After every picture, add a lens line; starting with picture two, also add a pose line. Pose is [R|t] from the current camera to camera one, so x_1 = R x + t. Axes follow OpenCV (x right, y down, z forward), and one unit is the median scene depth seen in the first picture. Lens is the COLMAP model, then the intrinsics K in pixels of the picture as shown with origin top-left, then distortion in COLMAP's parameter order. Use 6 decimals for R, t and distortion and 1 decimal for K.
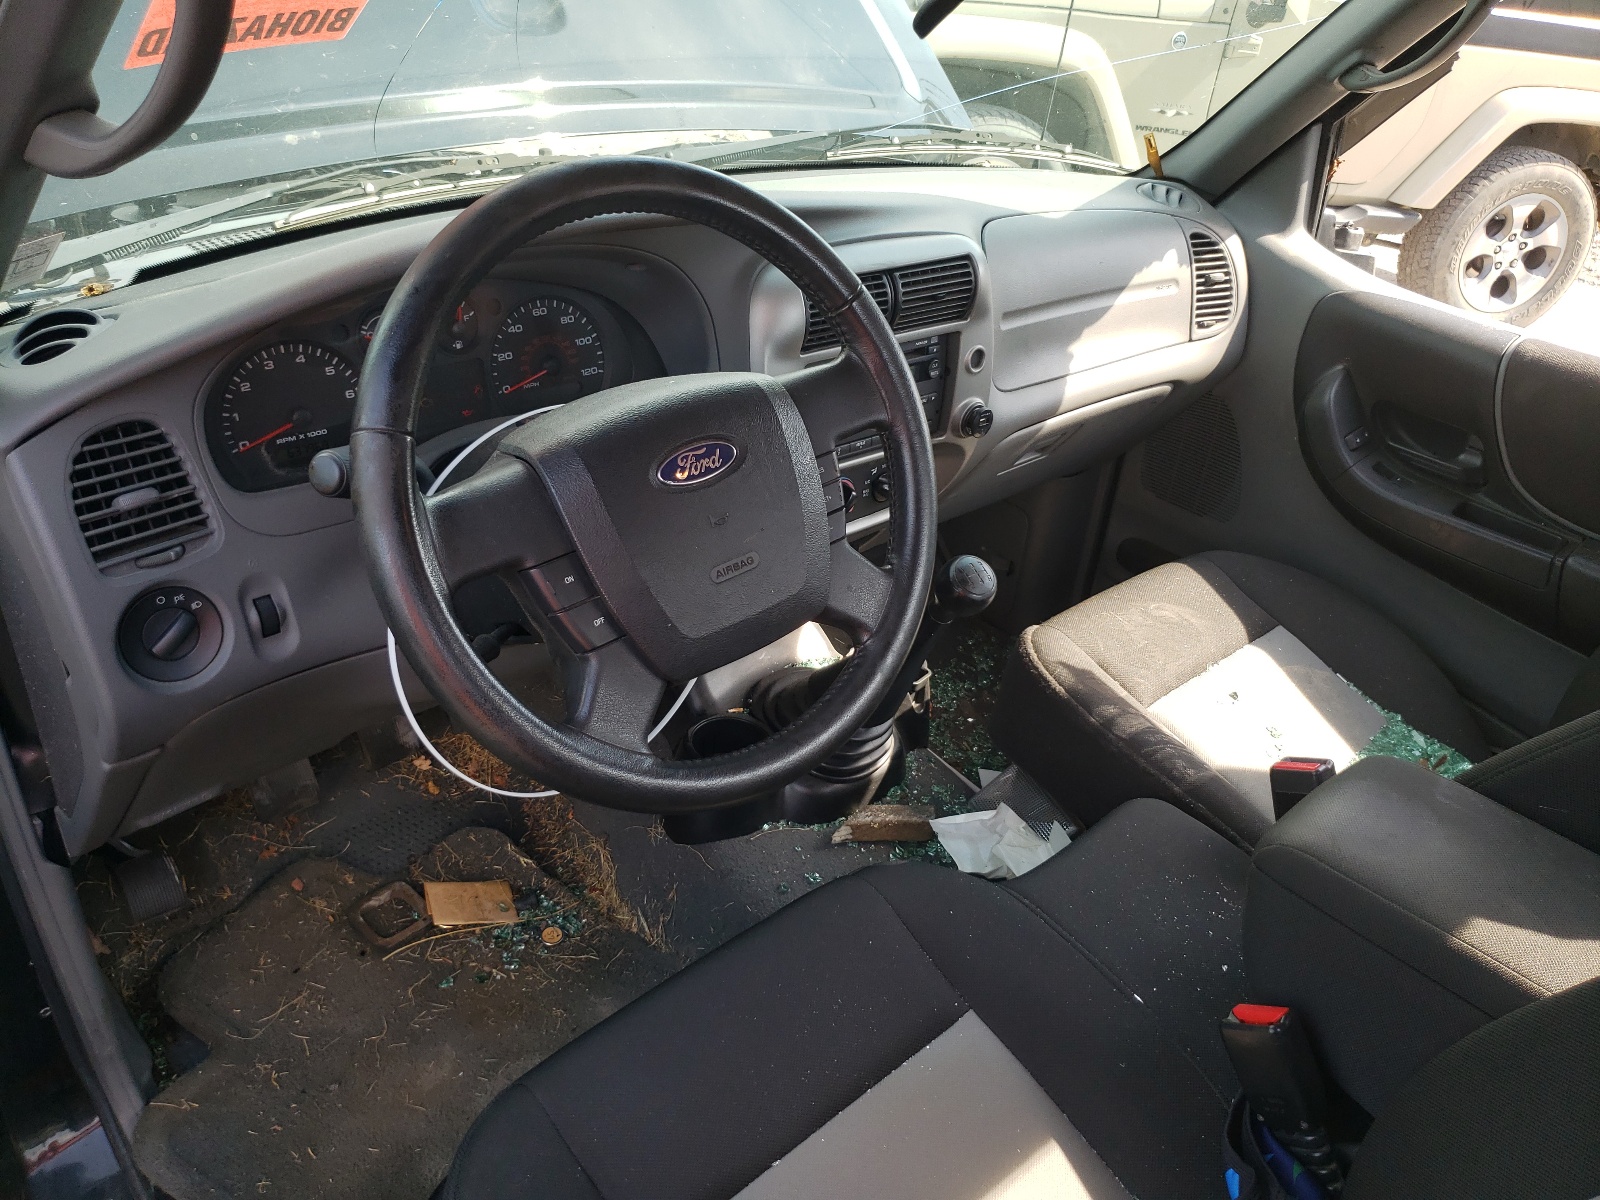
lens RADIAL K [[1291.0, 0, 800.8], [0, 1291.0, 597.0], [0, 0, 1]] dist [0.033581, 0.003379]
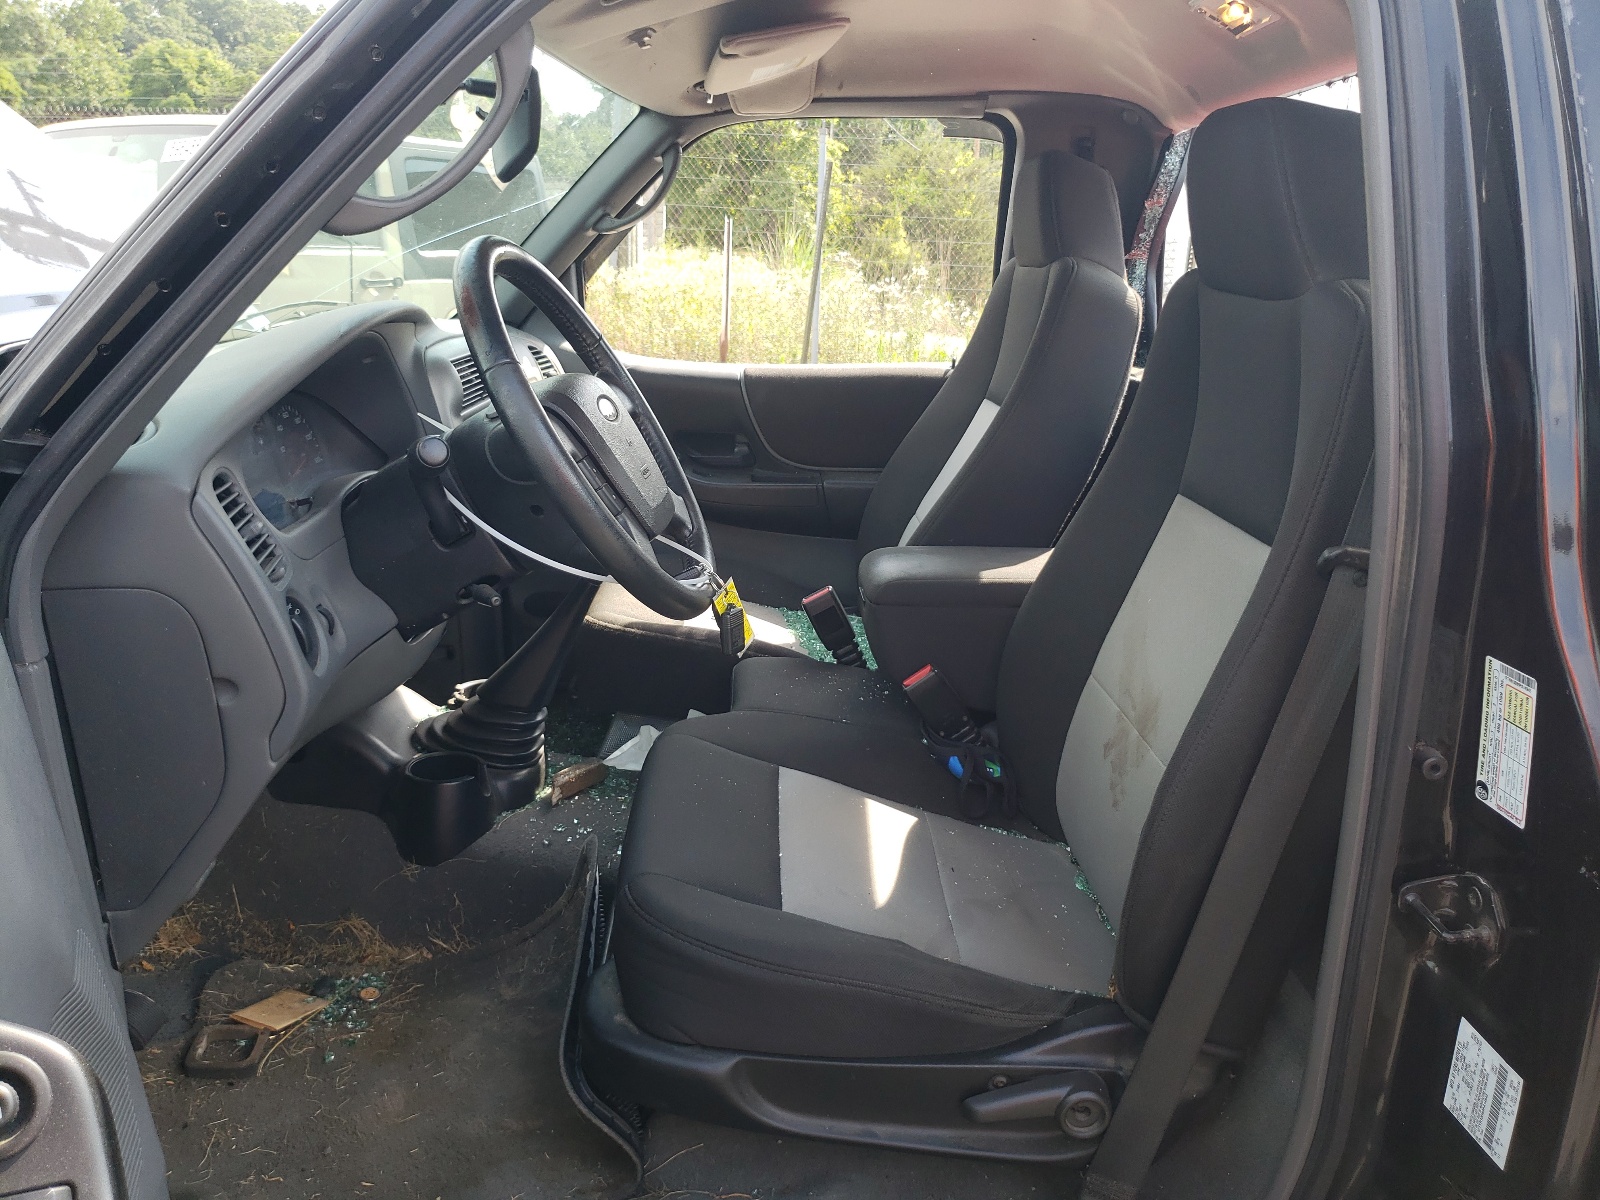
lens RADIAL K [[1291.0, 0, 805.6], [0, 1291.0, 605.0], [0, 0, 1]] dist [0.033581, 0.003379]
pose [[0.675455, -0.296723, 0.675067, -0.878846], [0.418455, 0.908027, -0.019576, 0.207158], [-0.607170, 0.295707, 0.737497, -0.196671]]
